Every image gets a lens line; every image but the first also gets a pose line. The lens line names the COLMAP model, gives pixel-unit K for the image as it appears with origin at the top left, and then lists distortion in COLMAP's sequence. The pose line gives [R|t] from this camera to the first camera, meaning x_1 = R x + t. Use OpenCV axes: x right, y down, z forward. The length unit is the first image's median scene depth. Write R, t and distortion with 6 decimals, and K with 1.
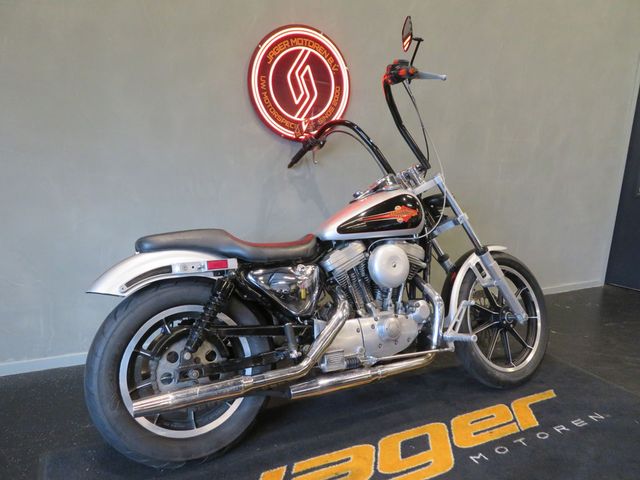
lens RADIAL K [[455.5, 0, 317.4], [0, 455.5, 239.6], [0, 0, 1]] dist [-0.006241, 0.001839]
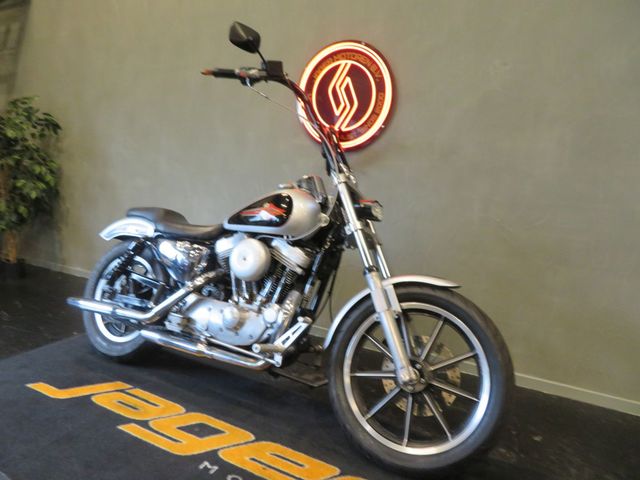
lens RADIAL K [[459.9, 0, 320.0], [0, 459.9, 240.0], [0, 0, 1]] dist [-0.003498, 0.000207]
pose [[0.566511, 0.116397, -0.815792, 1.125897], [-0.182824, 0.983056, 0.013304, -0.030569], [0.803518, 0.141609, 0.578192, 0.537231]]
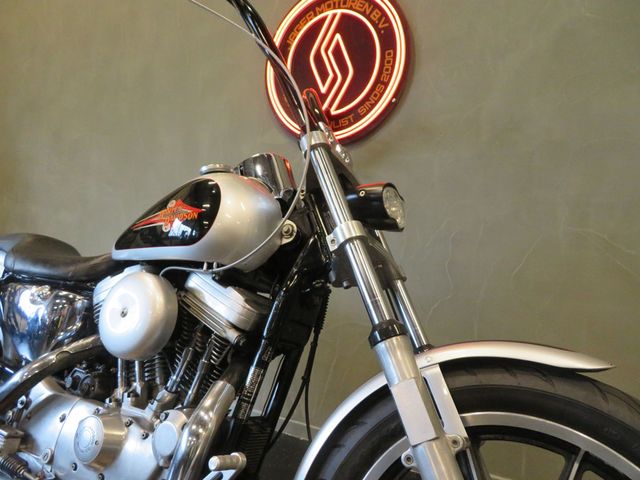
lens RADIAL K [[455.5, 0, 317.4], [0, 455.5, 239.6], [0, 0, 1]] dist [-0.006241, 0.001839]
pose [[0.545426, -0.008252, -0.838118, 0.713304], [-0.159939, 0.980552, -0.113738, 0.000311], [0.822757, 0.196084, 0.533500, 0.906338]]
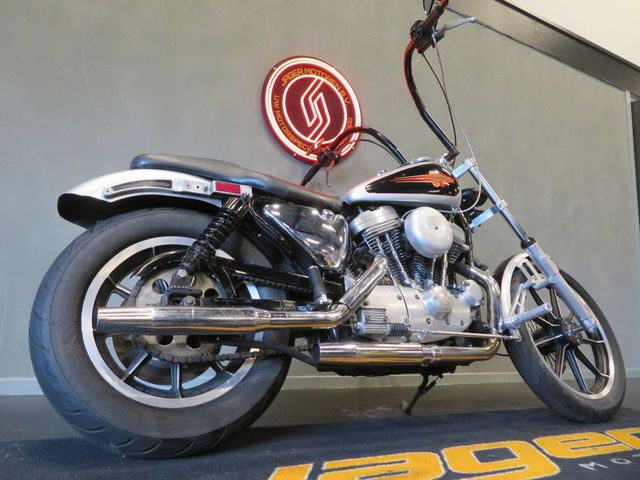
lens RADIAL K [[455.5, 0, 317.4], [0, 455.5, 239.6], [0, 0, 1]] dist [-0.006241, 0.001839]
pose [[0.999786, 0.000444, 0.020676, -0.066440], [0.007019, 0.933144, -0.359435, 0.381021], [-0.019453, 0.359503, 0.932941, 0.235834]]
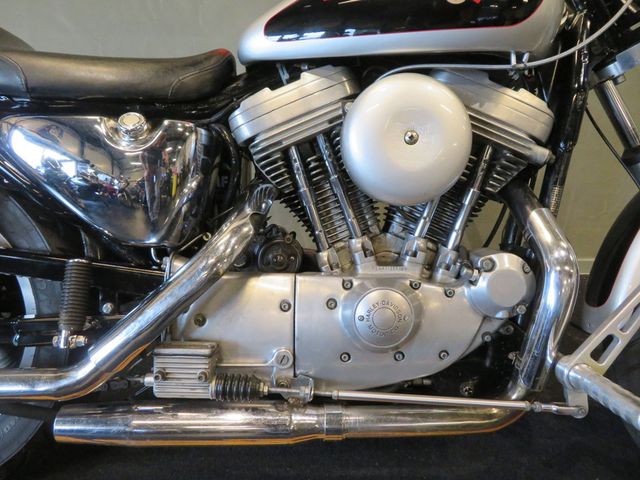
lens RADIAL K [[459.9, 0, 320.0], [0, 459.9, 240.0], [0, 0, 1]] dist [-0.003498, 0.000207]
pose [[0.896128, 0.148263, -0.418298, 0.263698], [-0.065818, 0.976521, 0.205119, 0.065326], [0.438889, -0.156282, 0.884846, 0.676280]]
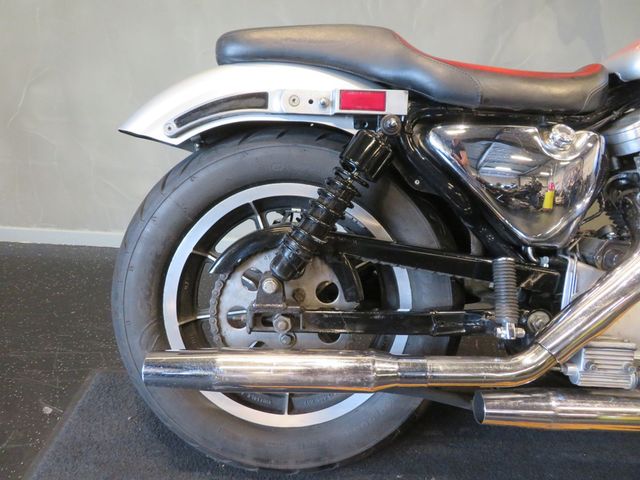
lens RADIAL K [[455.5, 0, 317.4], [0, 455.5, 239.6], [0, 0, 1]] dist [-0.006241, 0.001839]
pose [[0.894559, 0.182190, -0.408131, -0.046251], [-0.096304, 0.970269, 0.222044, 0.080589], [0.436451, -0.159327, 0.885509, 0.495252]]
